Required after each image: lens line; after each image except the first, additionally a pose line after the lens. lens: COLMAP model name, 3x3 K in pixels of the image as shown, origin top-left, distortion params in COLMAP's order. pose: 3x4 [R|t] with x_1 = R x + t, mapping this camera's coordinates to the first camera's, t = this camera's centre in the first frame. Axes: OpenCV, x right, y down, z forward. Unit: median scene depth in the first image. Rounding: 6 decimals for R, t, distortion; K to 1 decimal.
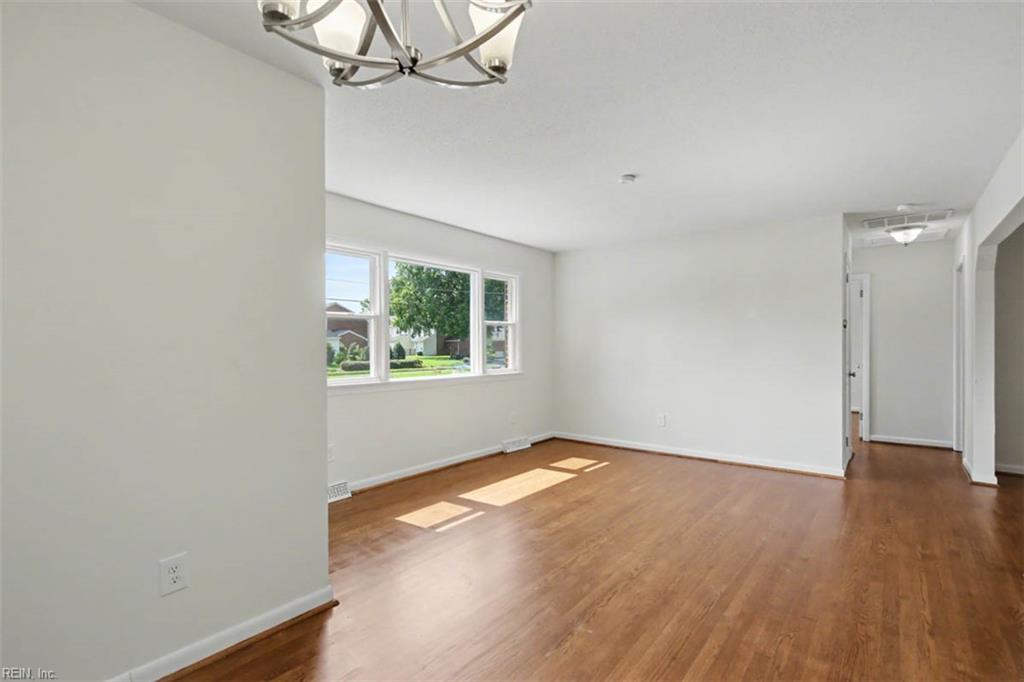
lens RADIAL K [[479.0, 0, 503.6], [0, 479.0, 351.9], [0, 0, 1]] dist [0.000504, 0.000032]
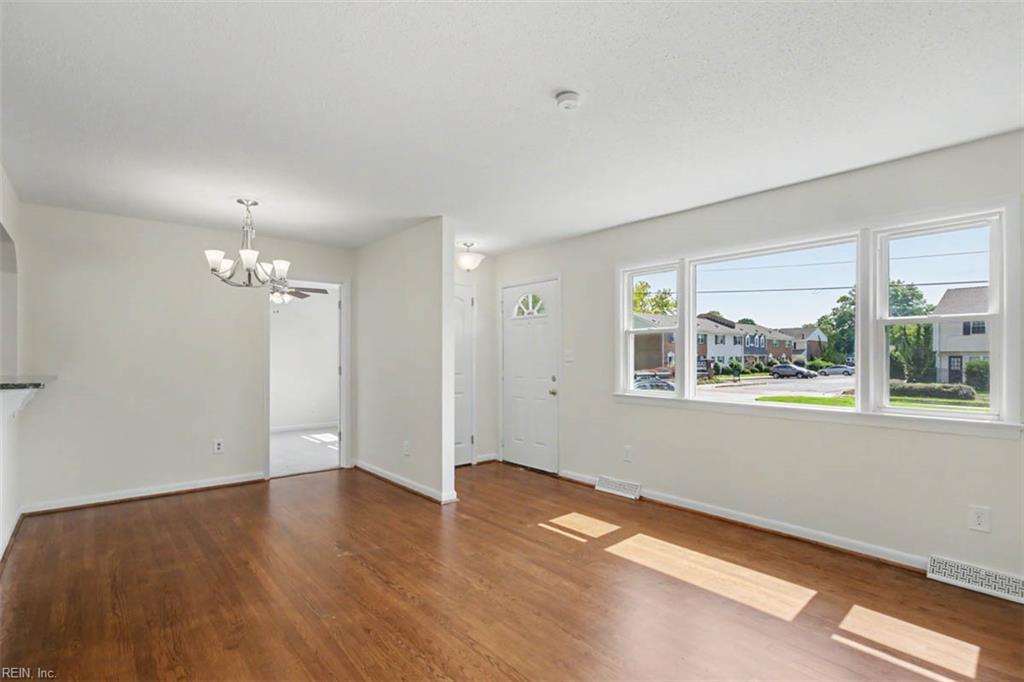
lens RADIAL K [[479.0, 0, 503.6], [0, 479.0, 351.9], [0, 0, 1]] dist [0.000504, 0.000032]
pose [[-0.175143, -0.007942, -0.984511, 0.797153], [-0.021225, 0.999766, -0.004289, -0.014671], [0.984314, 0.020145, -0.175270, 0.908265]]
